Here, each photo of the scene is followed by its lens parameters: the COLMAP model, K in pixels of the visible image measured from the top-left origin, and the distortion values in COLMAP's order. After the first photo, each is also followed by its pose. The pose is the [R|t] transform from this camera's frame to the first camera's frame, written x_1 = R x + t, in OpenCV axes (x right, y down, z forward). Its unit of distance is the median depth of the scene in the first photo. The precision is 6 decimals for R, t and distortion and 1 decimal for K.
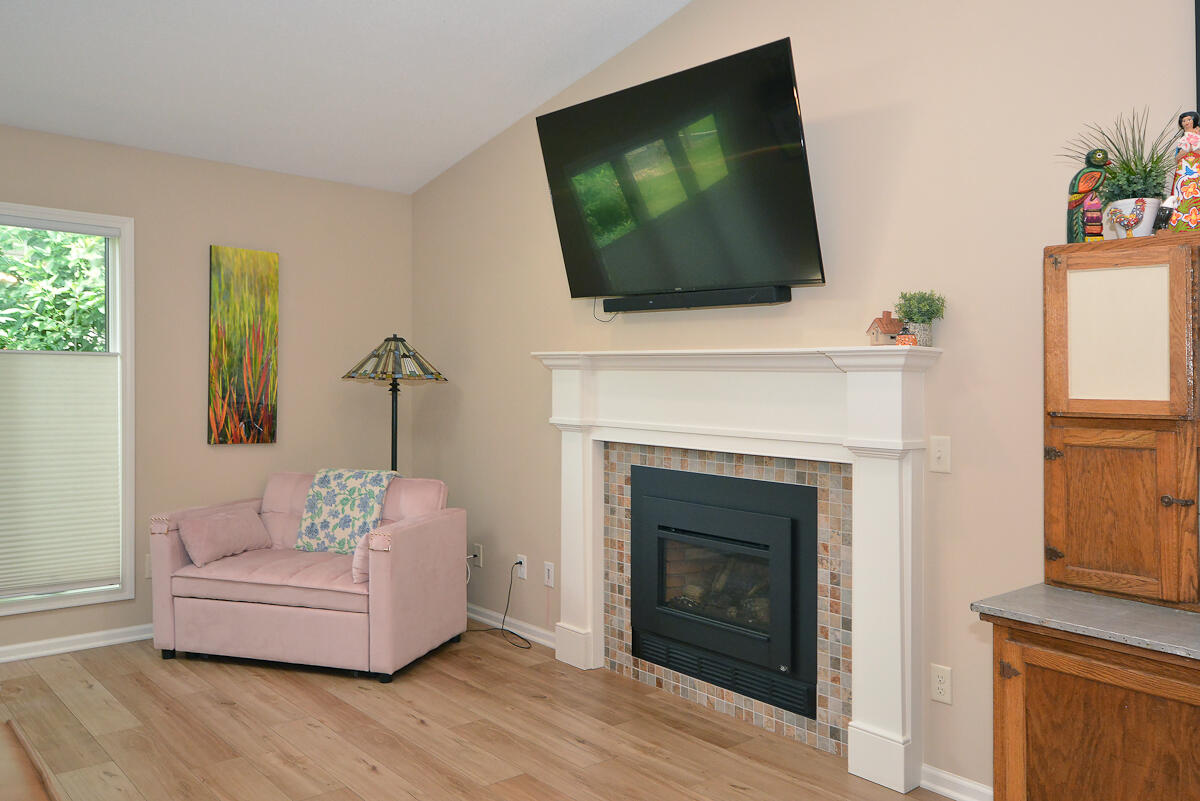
lens RADIAL K [[910.4, 0, 628.1], [0, 910.4, 367.0], [0, 0, 1]] dist [-0.002334, 0.000071]
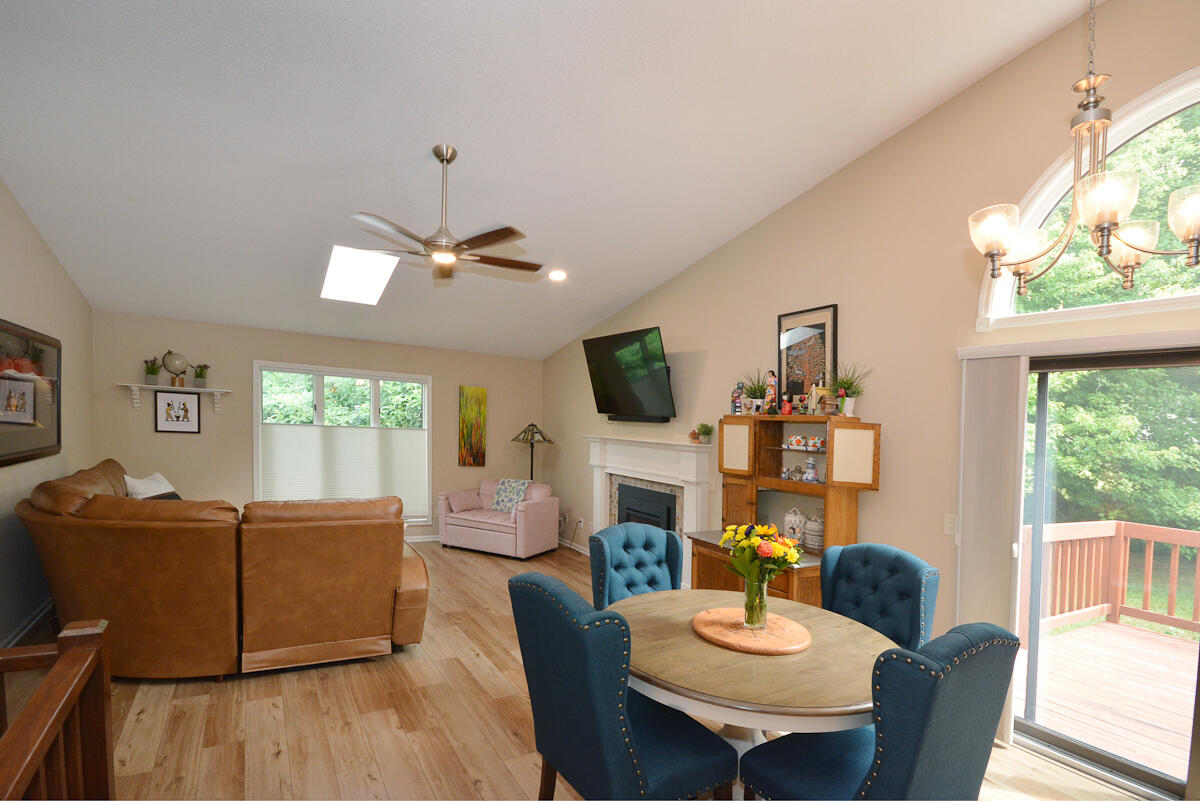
lens RADIAL K [[603.3, 0, 600.0], [0, 603.3, 480.7], [0, 0, 1]] dist [-0.017112, -0.000236]
pose [[0.976154, 0.053484, -0.210389, 0.282092], [-0.031457, 0.993795, 0.106685, -0.066952], [0.214789, -0.097523, 0.971779, -0.559557]]
